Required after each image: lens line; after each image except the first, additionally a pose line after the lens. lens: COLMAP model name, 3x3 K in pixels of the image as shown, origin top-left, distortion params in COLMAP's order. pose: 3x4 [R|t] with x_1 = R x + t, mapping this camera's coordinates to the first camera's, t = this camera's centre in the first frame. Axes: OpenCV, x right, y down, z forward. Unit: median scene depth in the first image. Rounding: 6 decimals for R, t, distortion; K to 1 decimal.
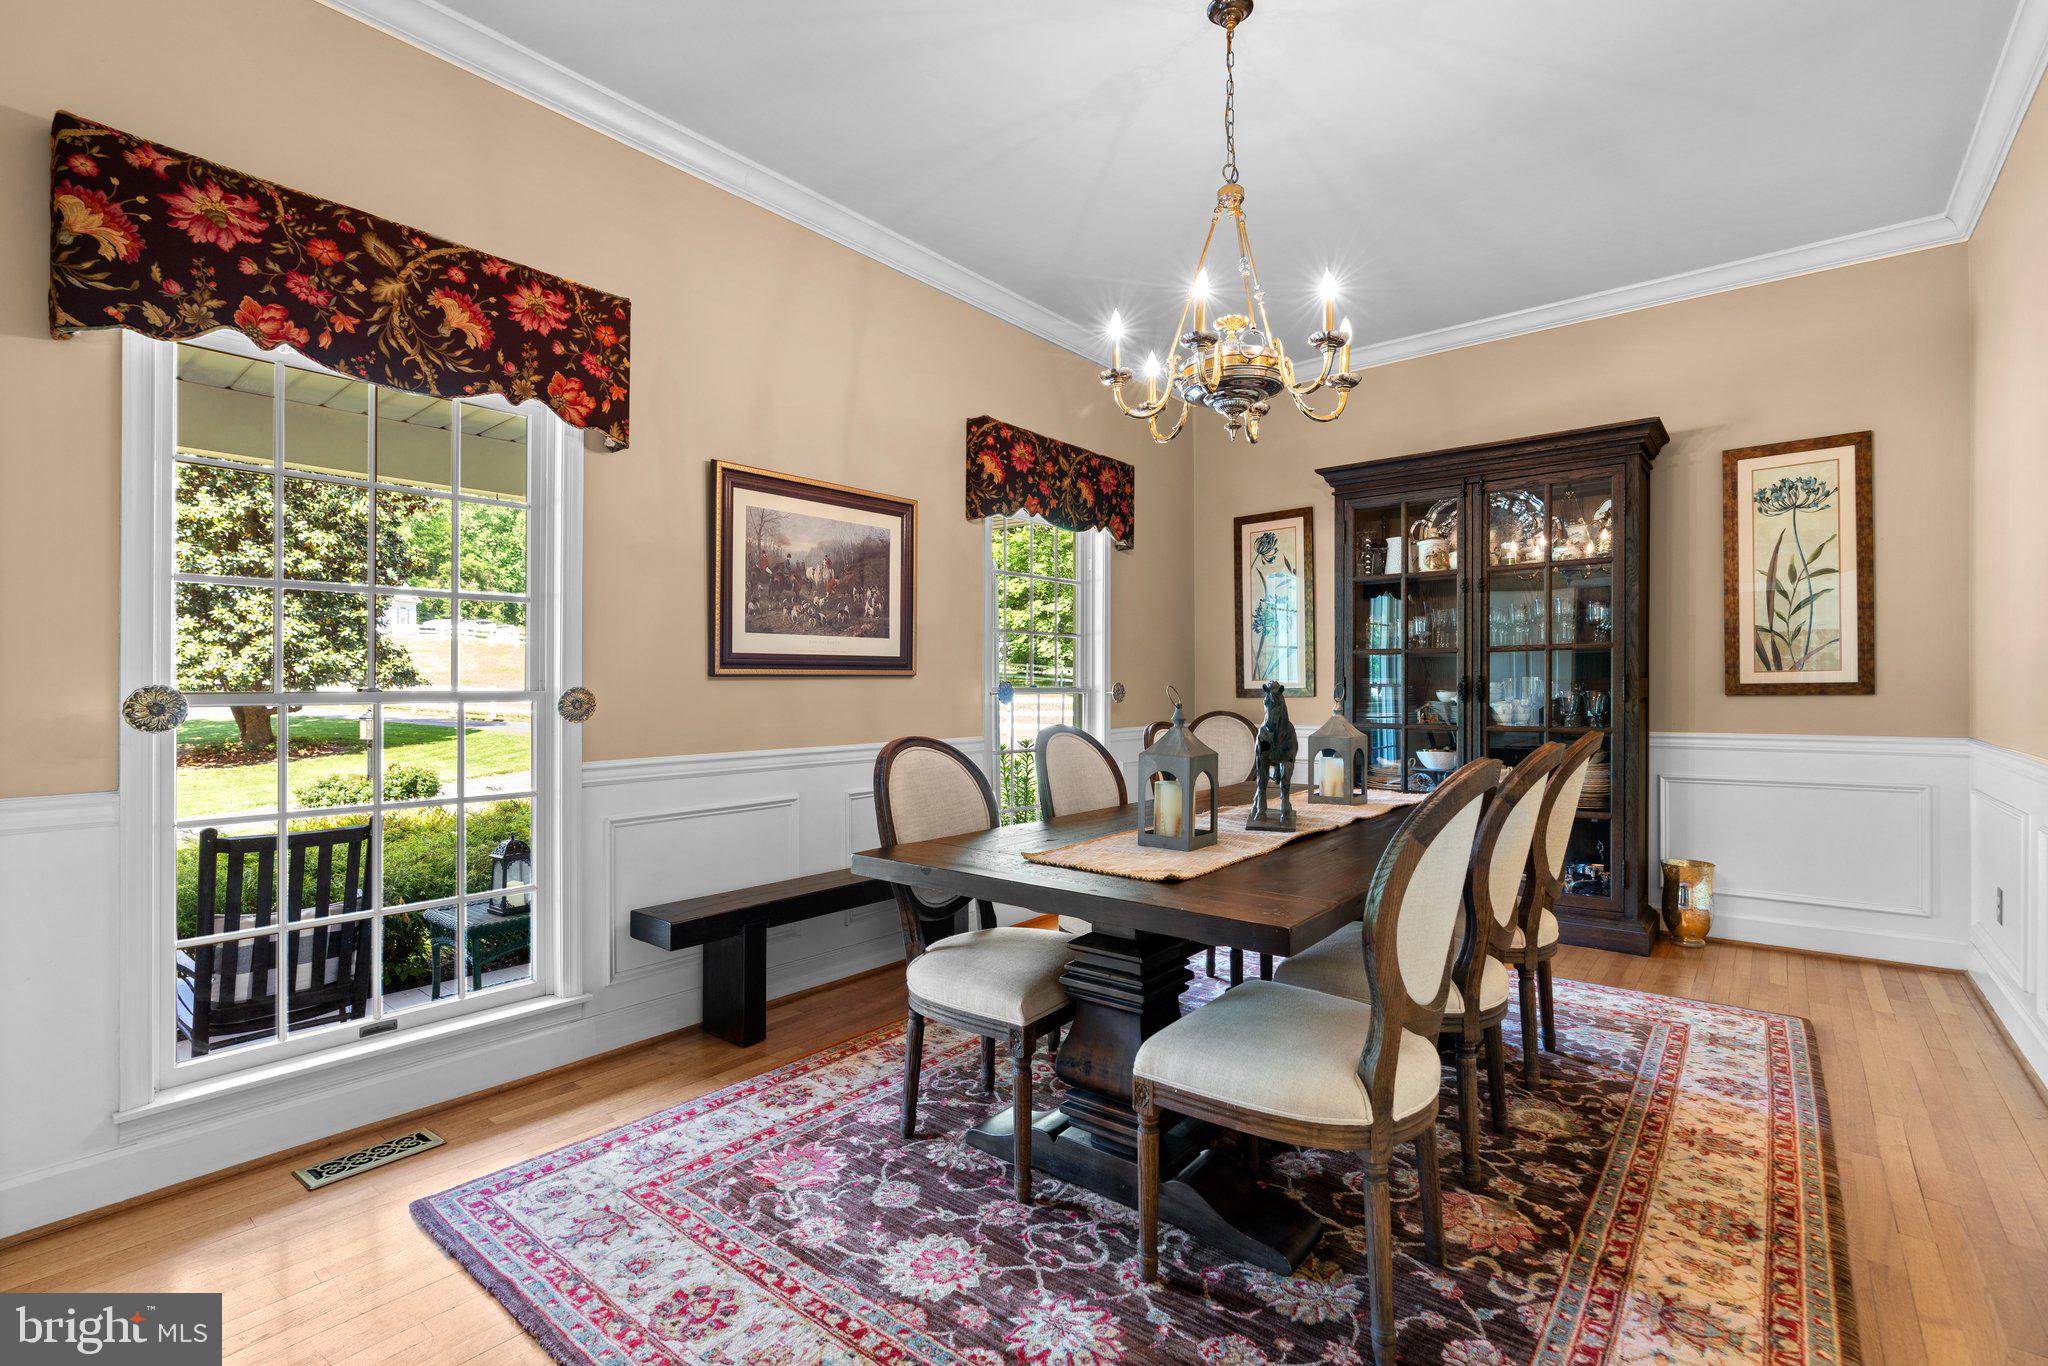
lens RADIAL K [[929.2, 0, 1024.9], [0, 929.2, 674.0], [0, 0, 1]] dist [-0.000677, 0.001376]
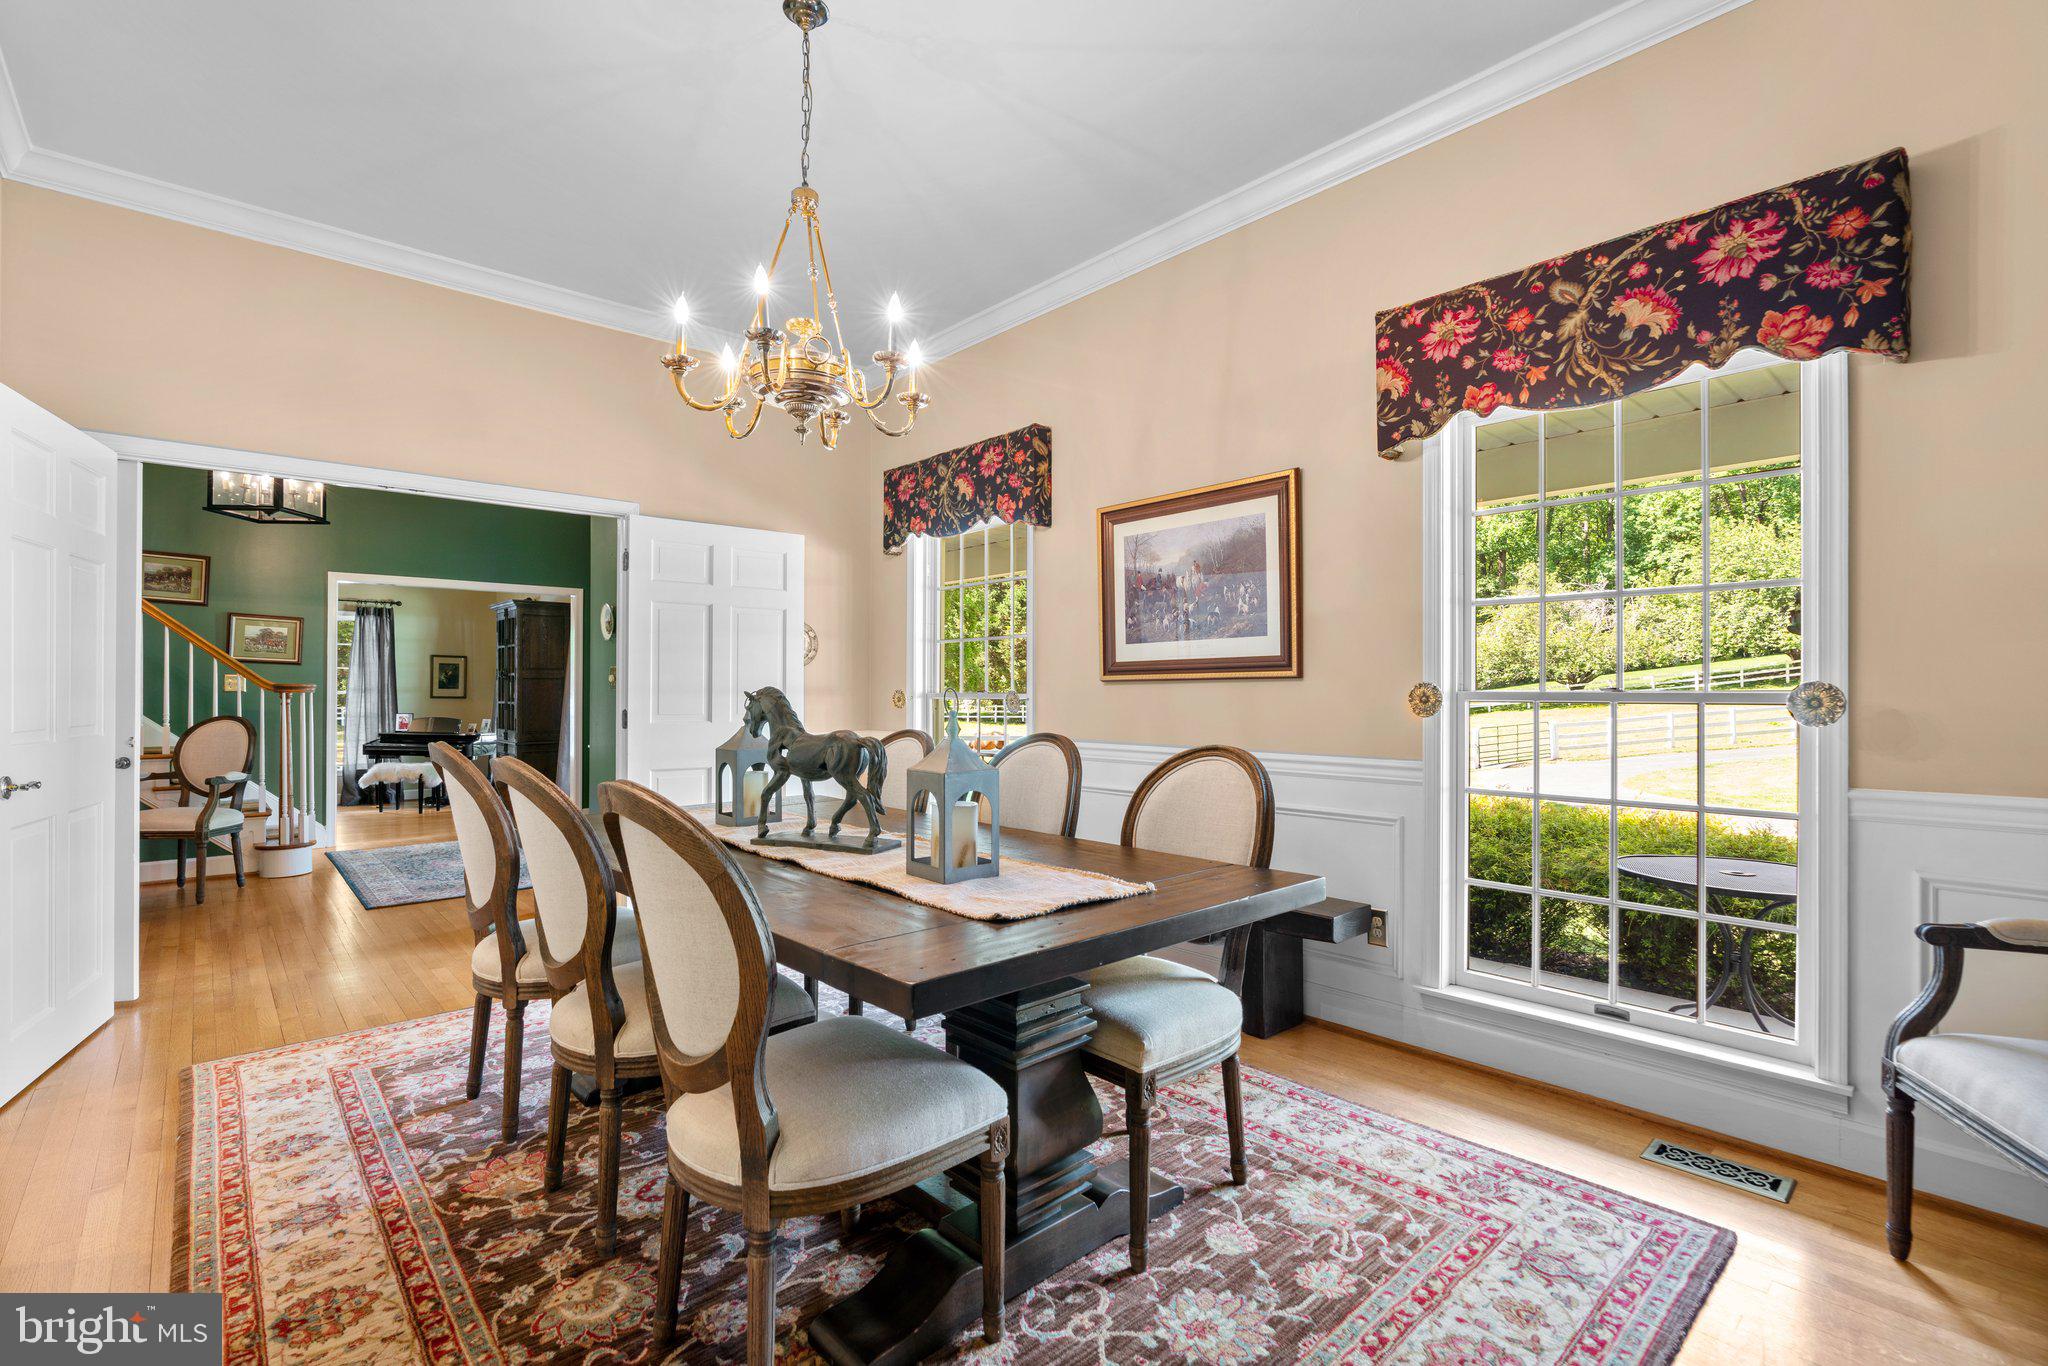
lens RADIAL K [[911.8, 0, 1031.3], [0, 911.8, 691.2], [0, 0, 1]] dist [-0.017222, 0.000198]
pose [[-0.138115, 0.002960, -0.990412, 0.824717], [0.013163, 0.999913, 0.001152, 0.011579], [0.990329, -0.012877, -0.138142, 0.992328]]
